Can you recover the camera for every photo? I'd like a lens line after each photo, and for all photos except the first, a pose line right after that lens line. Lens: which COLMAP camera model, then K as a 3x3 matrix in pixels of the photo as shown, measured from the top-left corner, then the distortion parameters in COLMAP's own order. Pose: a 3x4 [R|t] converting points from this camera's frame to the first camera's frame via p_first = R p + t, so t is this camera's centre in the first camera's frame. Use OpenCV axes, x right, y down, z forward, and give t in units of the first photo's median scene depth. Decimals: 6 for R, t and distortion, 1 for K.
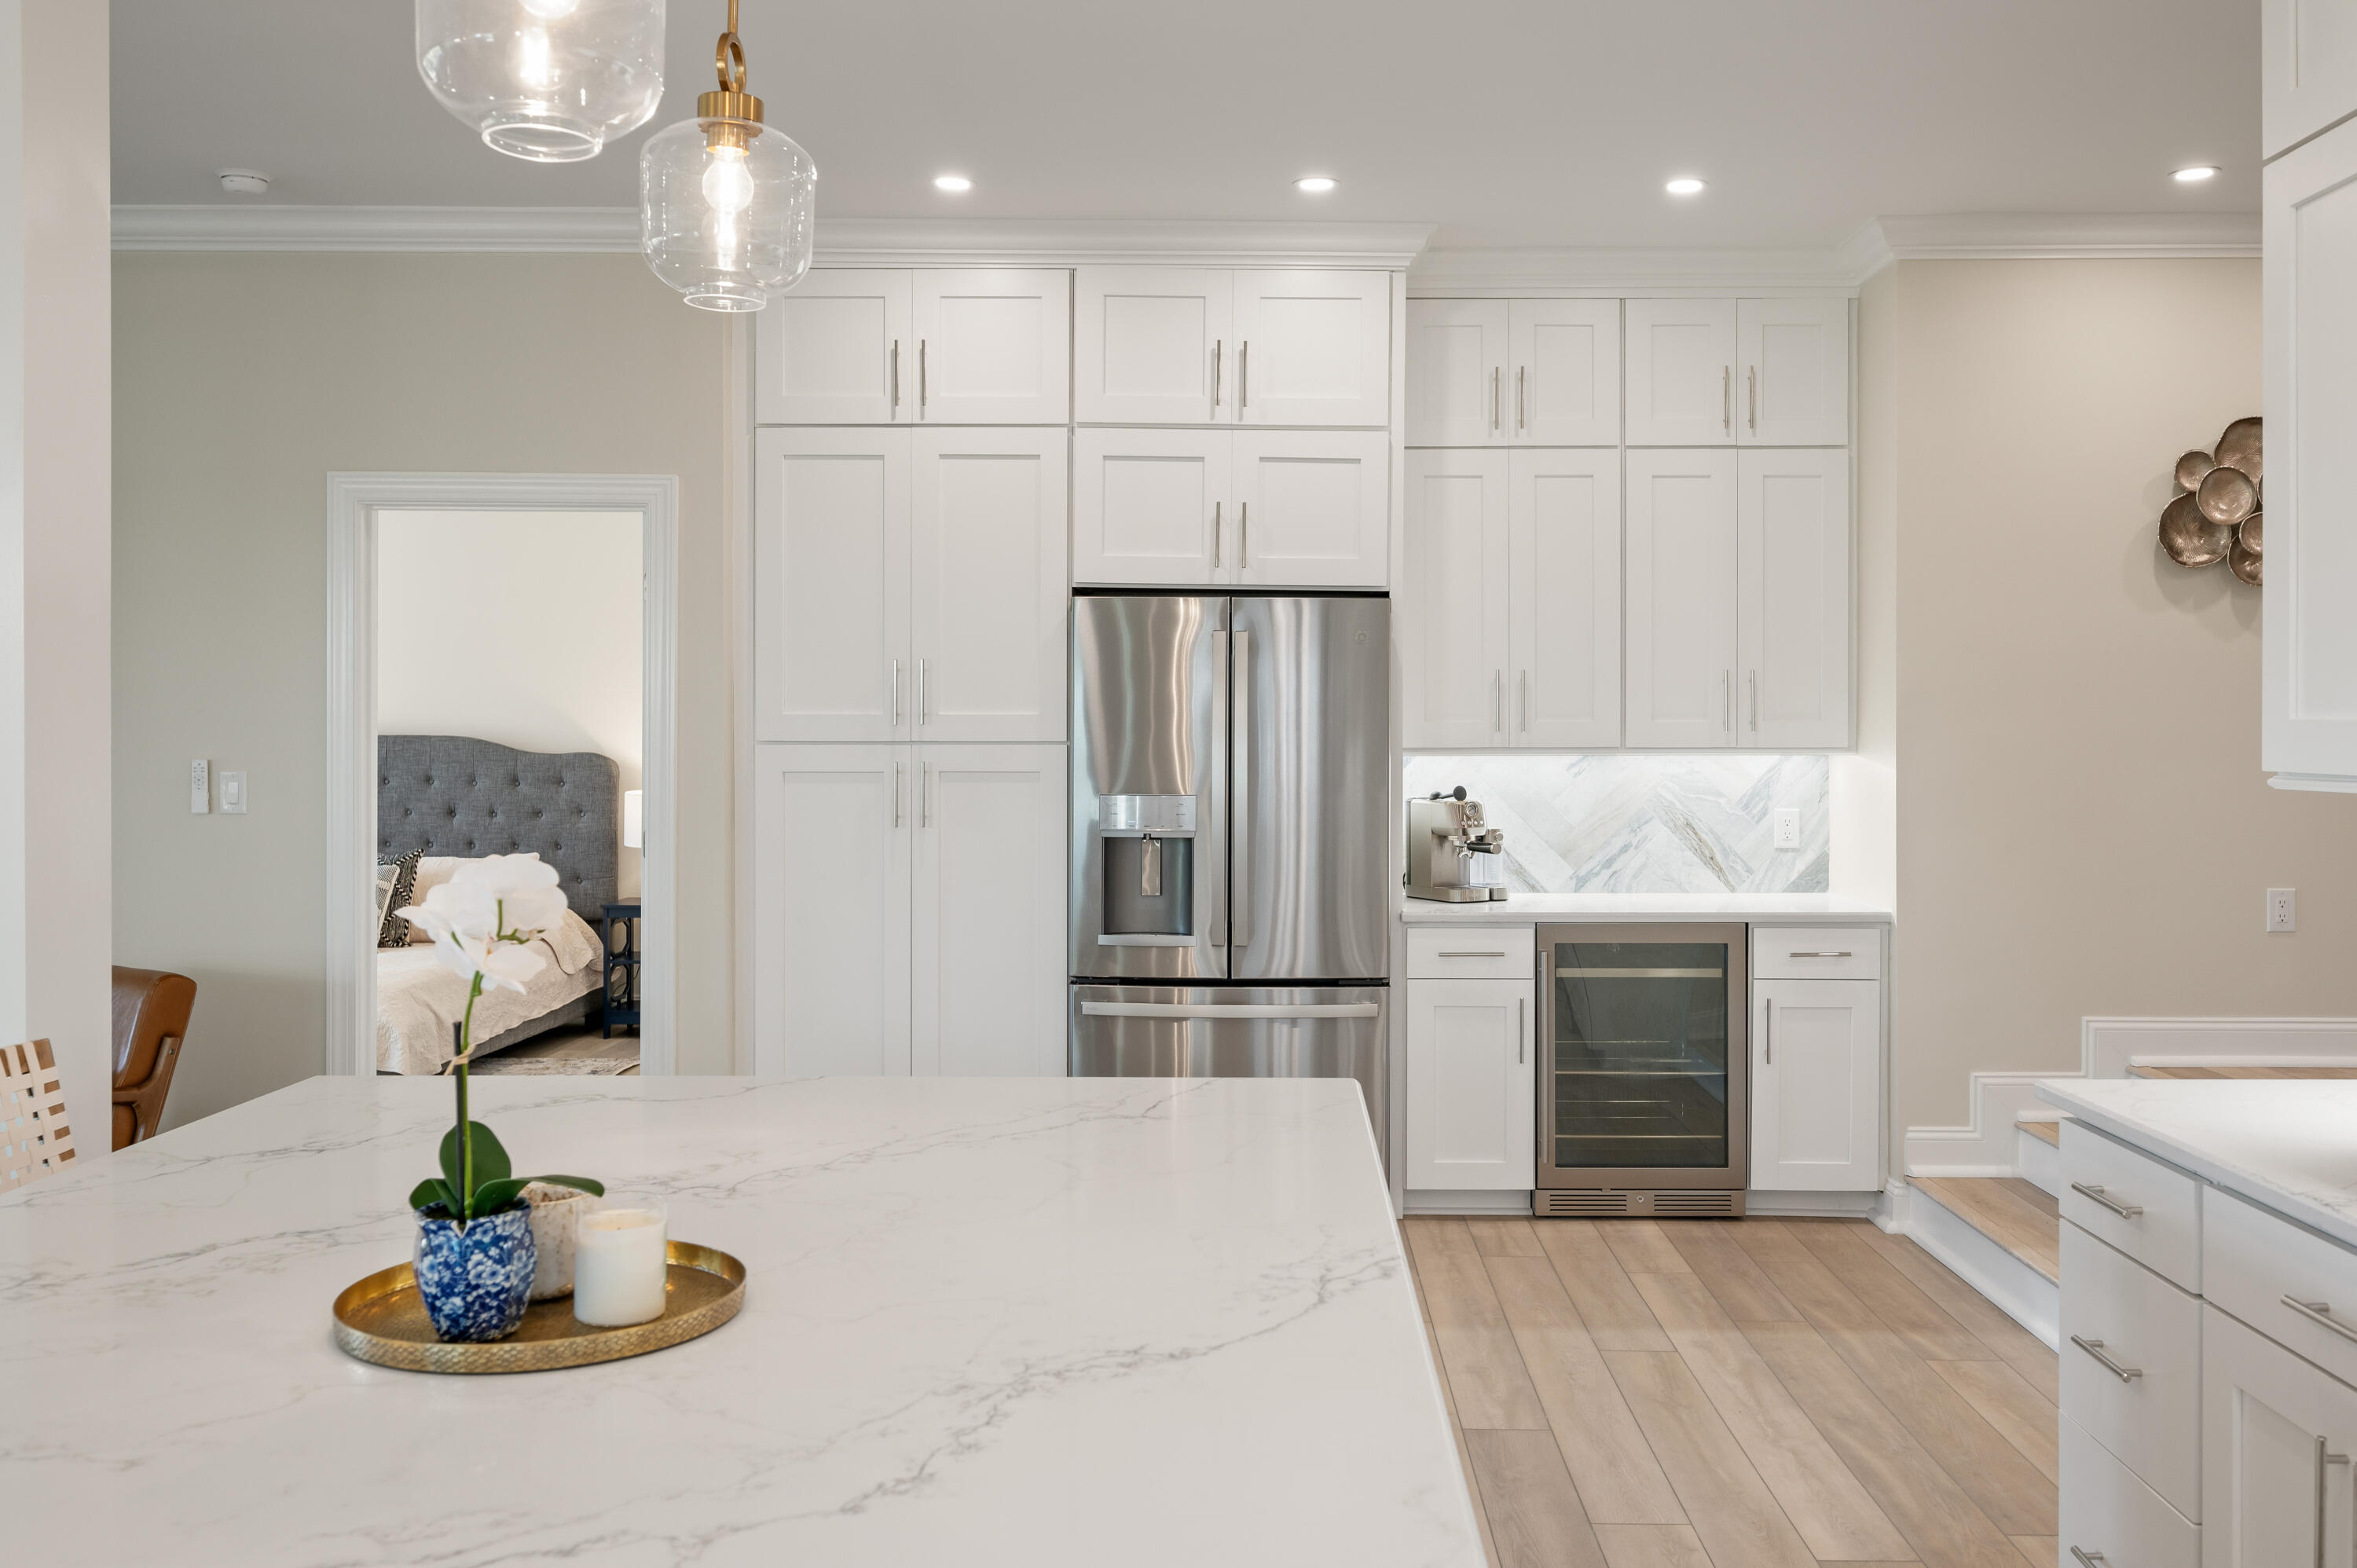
lens RADIAL K [[2025.0, 0, 1264.2], [0, 2025.0, 728.3], [0, 0, 1]] dist [0.005732, 0.000573]
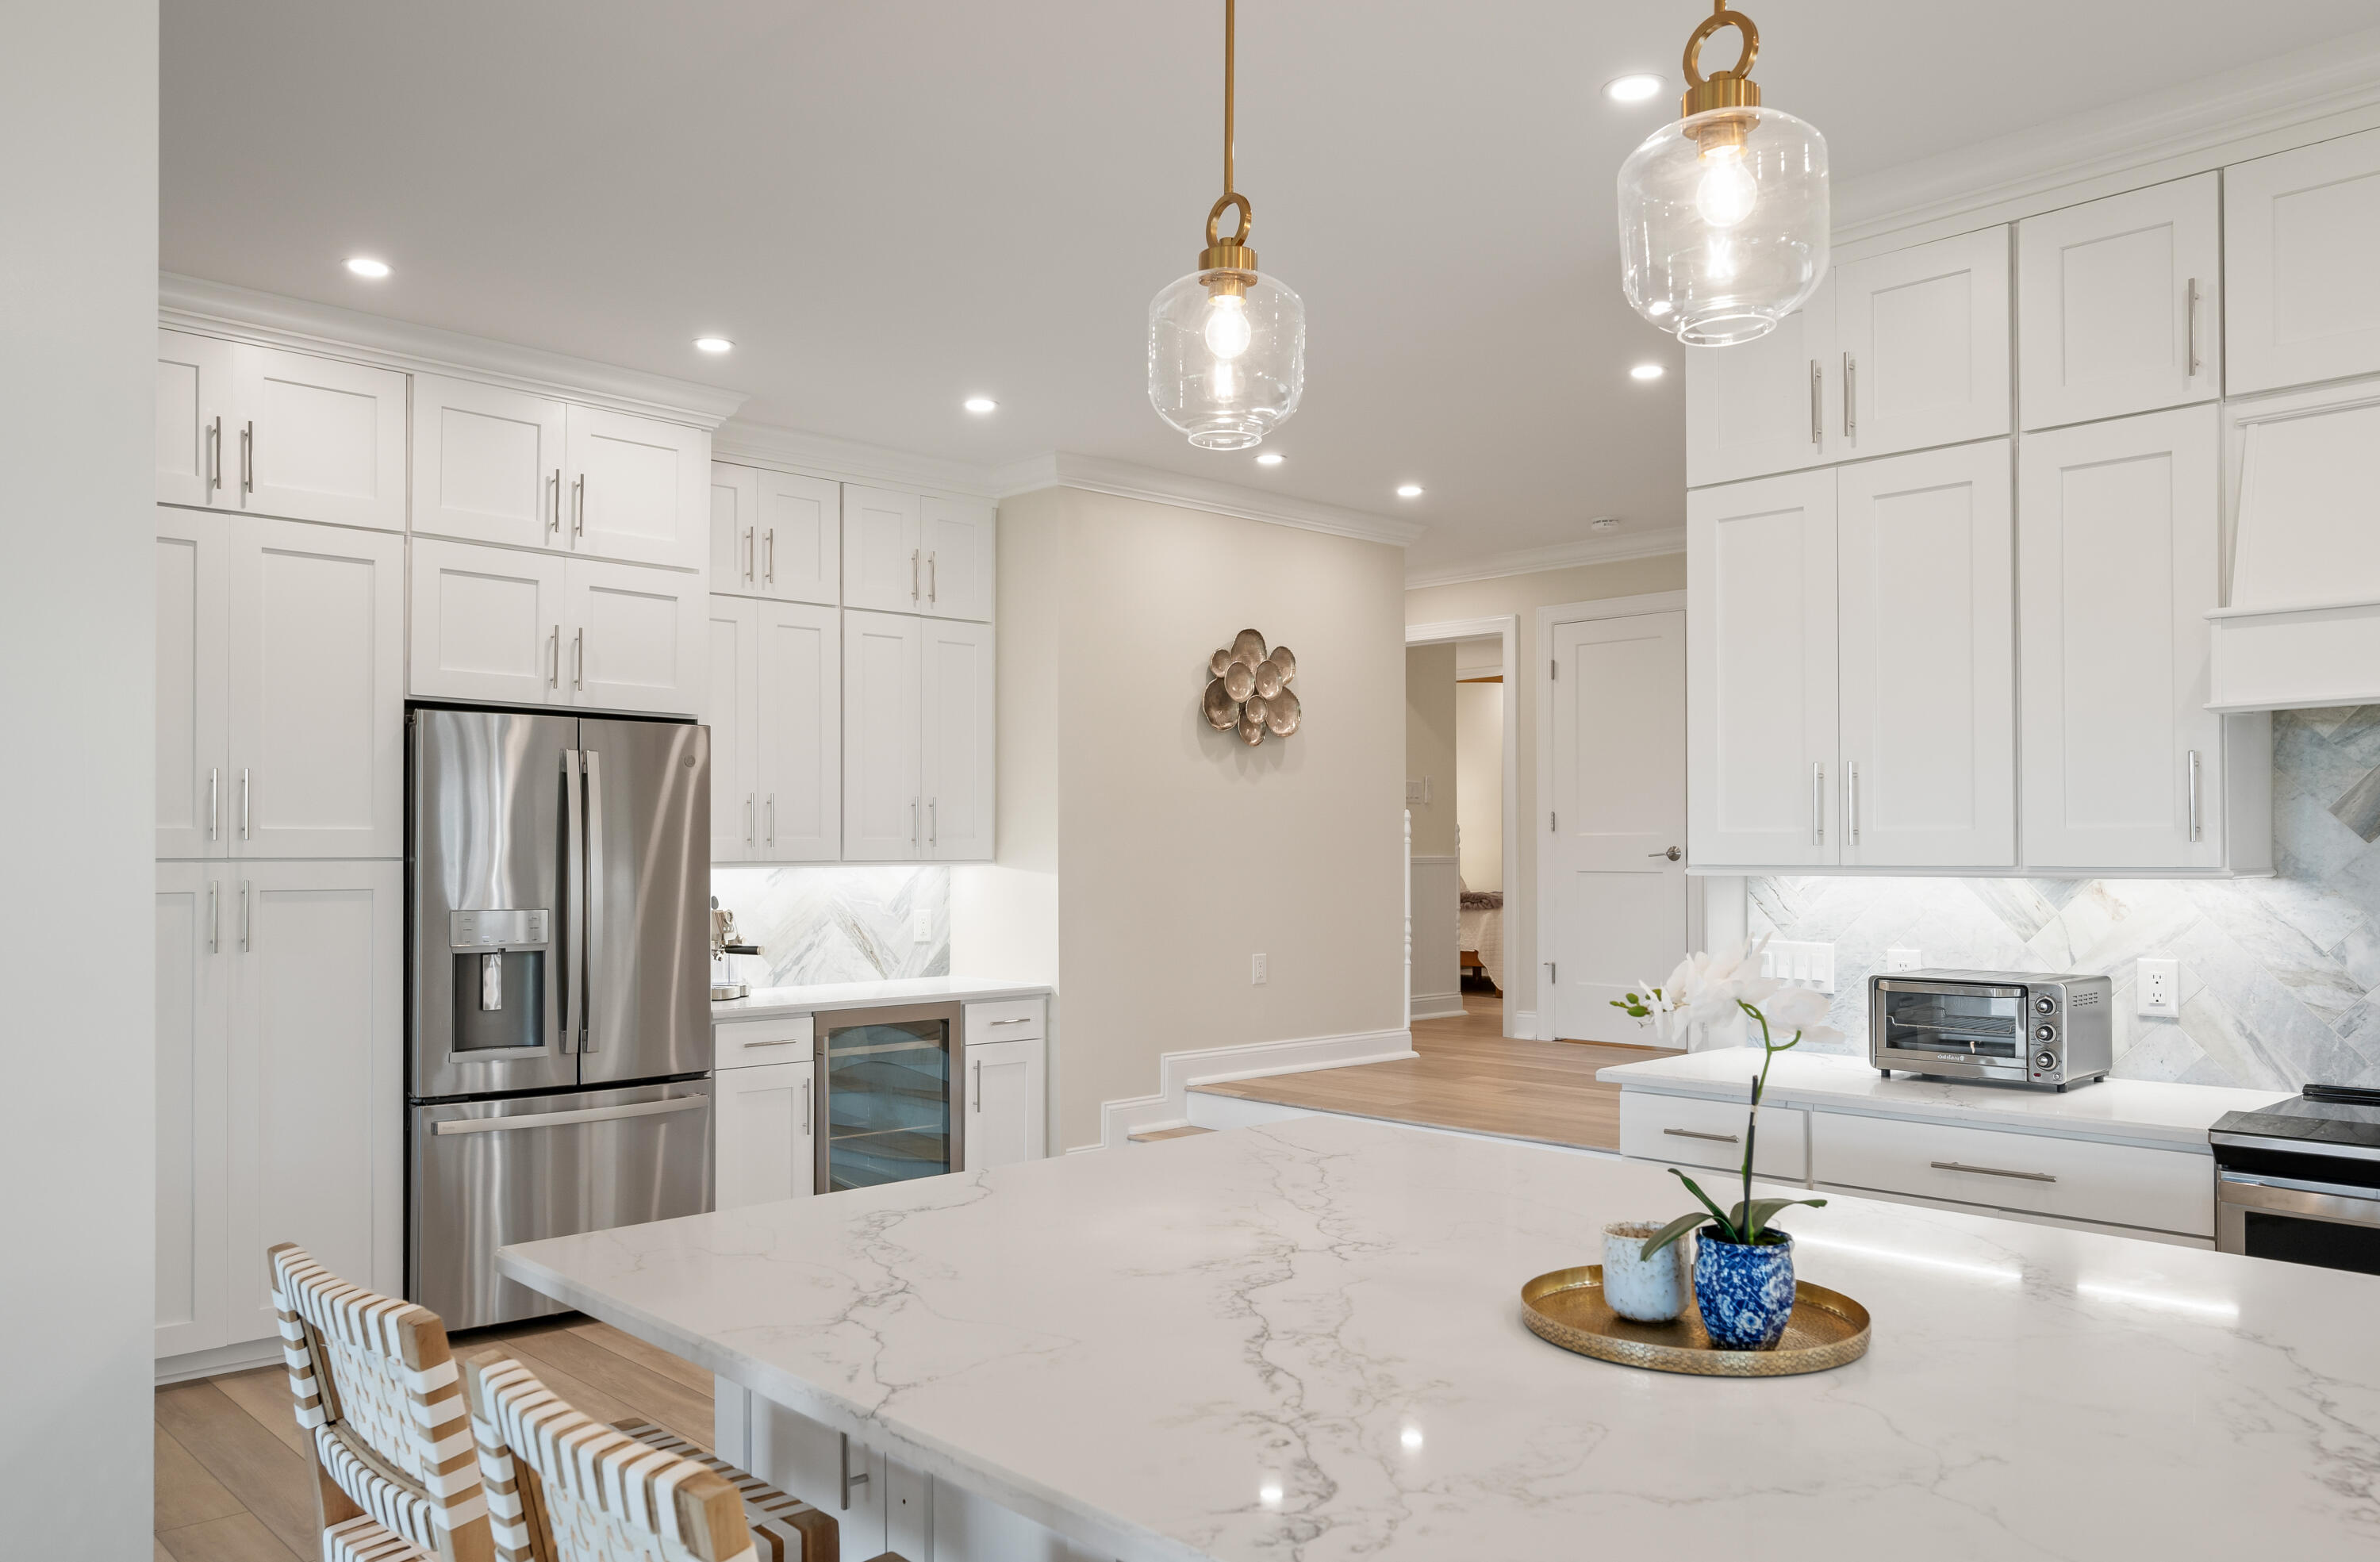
lens RADIAL K [[1715.0, 0, 1155.4], [0, 1715.0, 839.5], [0, 0, 1]] dist [-0.000601, 0.000420]
pose [[0.730847, 0.001866, 0.682539, -0.395386], [0.003310, 0.999975, -0.006279, 0.004178], [-0.682534, 0.006849, 0.730822, 0.150605]]
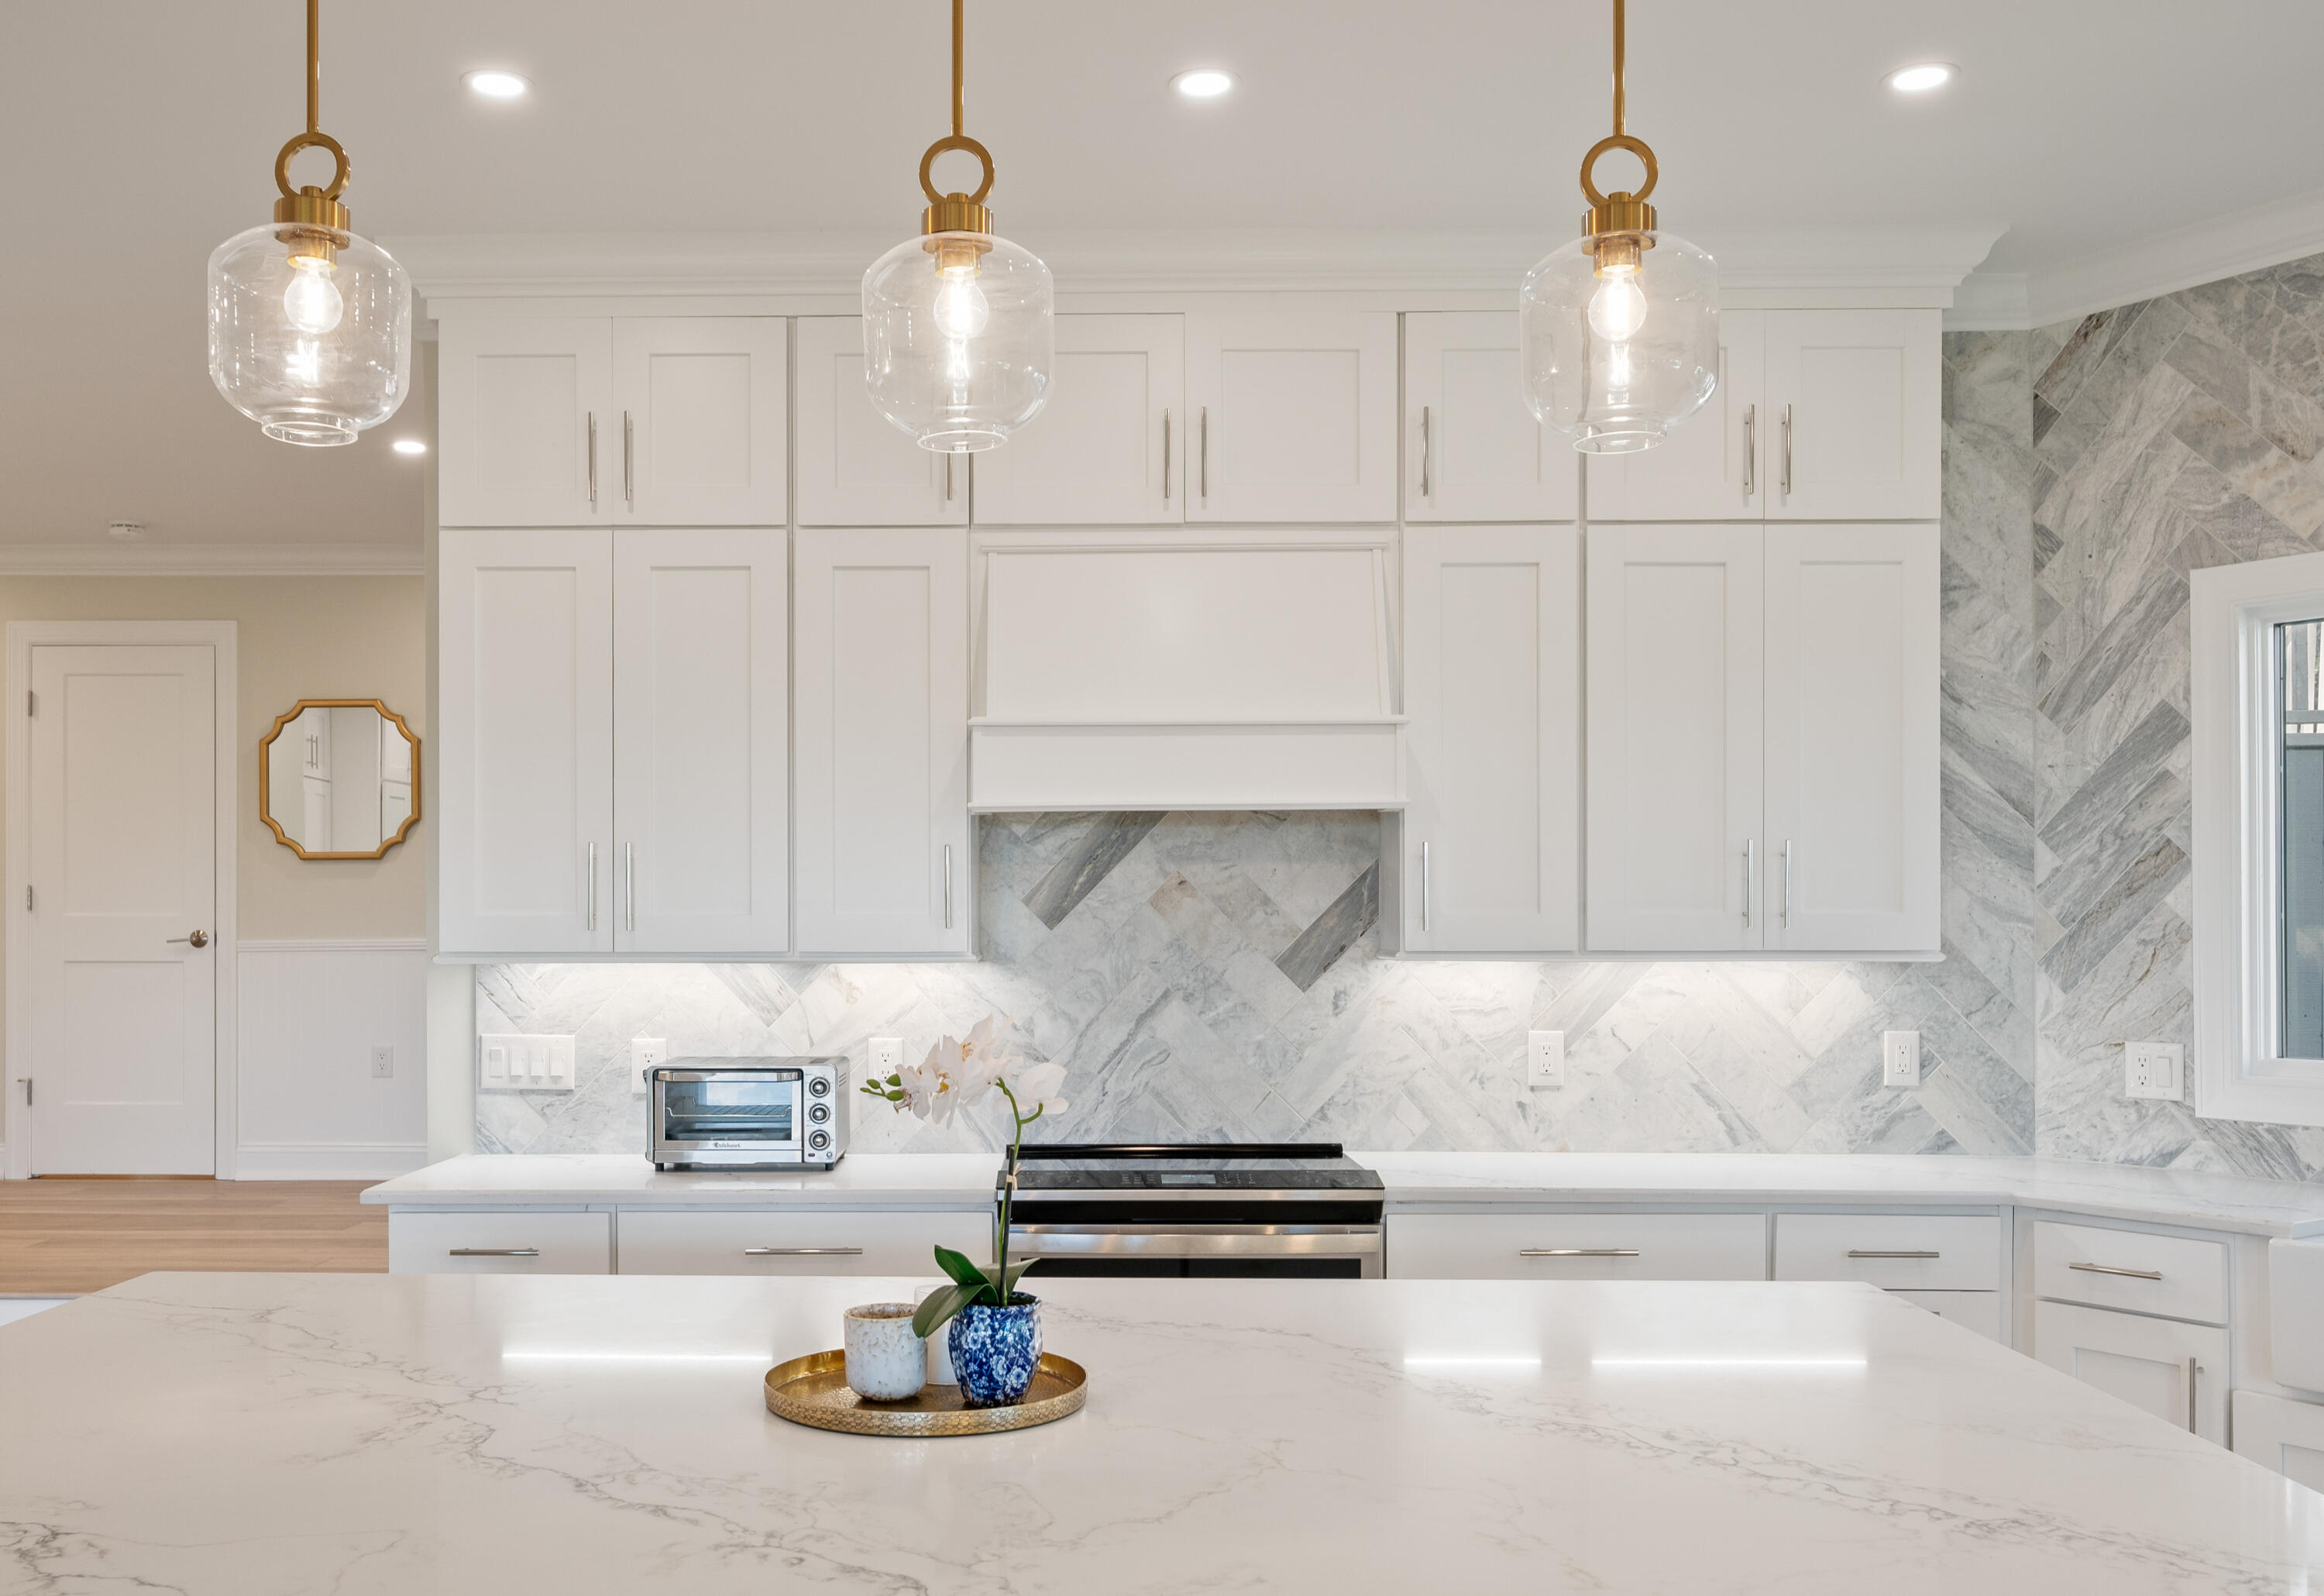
lens RADIAL K [[2038.7, 0, 1053.2], [0, 2038.7, 931.3], [0, 0, 1]] dist [0.001354, -0.010436]
pose [[0.024120, -0.000566, 0.999709, -0.492183], [0.001534, 0.999999, 0.000529, 0.003180], [-0.999708, 0.001520, 0.024120, 0.277081]]
